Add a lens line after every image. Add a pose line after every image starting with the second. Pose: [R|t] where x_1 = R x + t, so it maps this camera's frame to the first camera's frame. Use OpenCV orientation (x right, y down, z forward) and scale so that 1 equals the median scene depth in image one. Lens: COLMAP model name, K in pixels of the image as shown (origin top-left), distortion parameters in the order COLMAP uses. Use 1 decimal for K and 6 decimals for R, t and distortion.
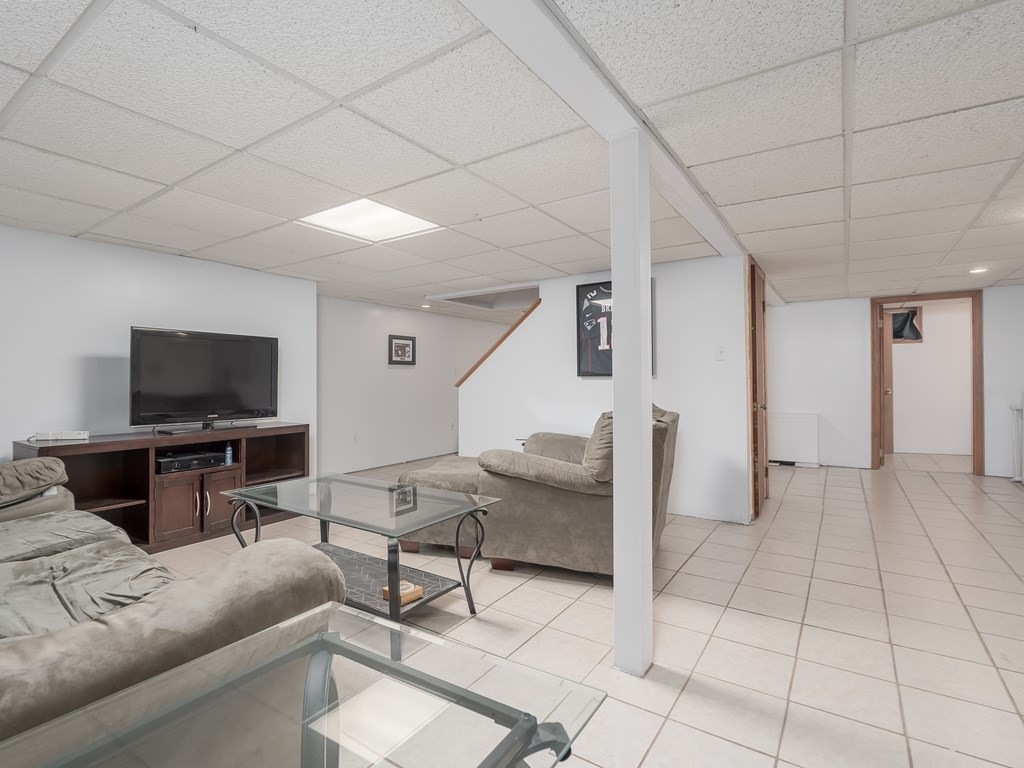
lens RADIAL K [[501.6, 0, 502.9], [0, 501.6, 377.5], [0, 0, 1]] dist [-0.009849, -0.001690]
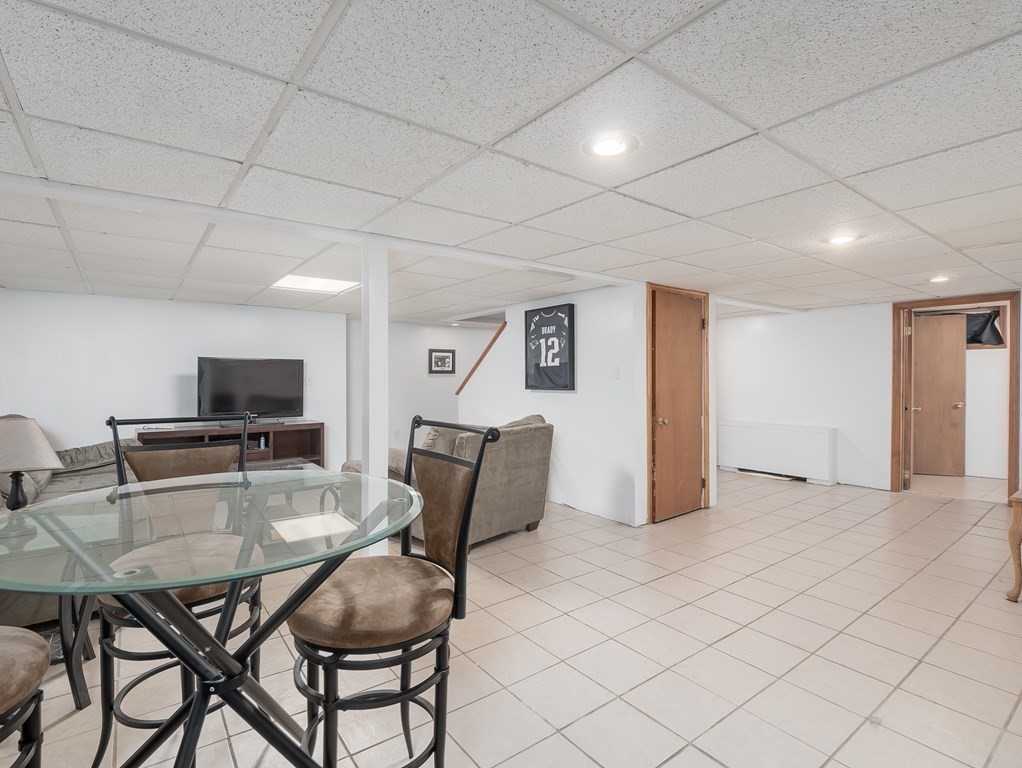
lens RADIAL K [[500.6, 0, 501.9], [0, 500.6, 377.5], [0, 0, 1]] dist [-0.009849, -0.001690]
pose [[0.945770, 0.005155, -0.324795, 0.418309], [-0.002821, 0.999967, 0.007656, -0.033478], [0.324824, -0.006325, 0.945753, -0.103331]]
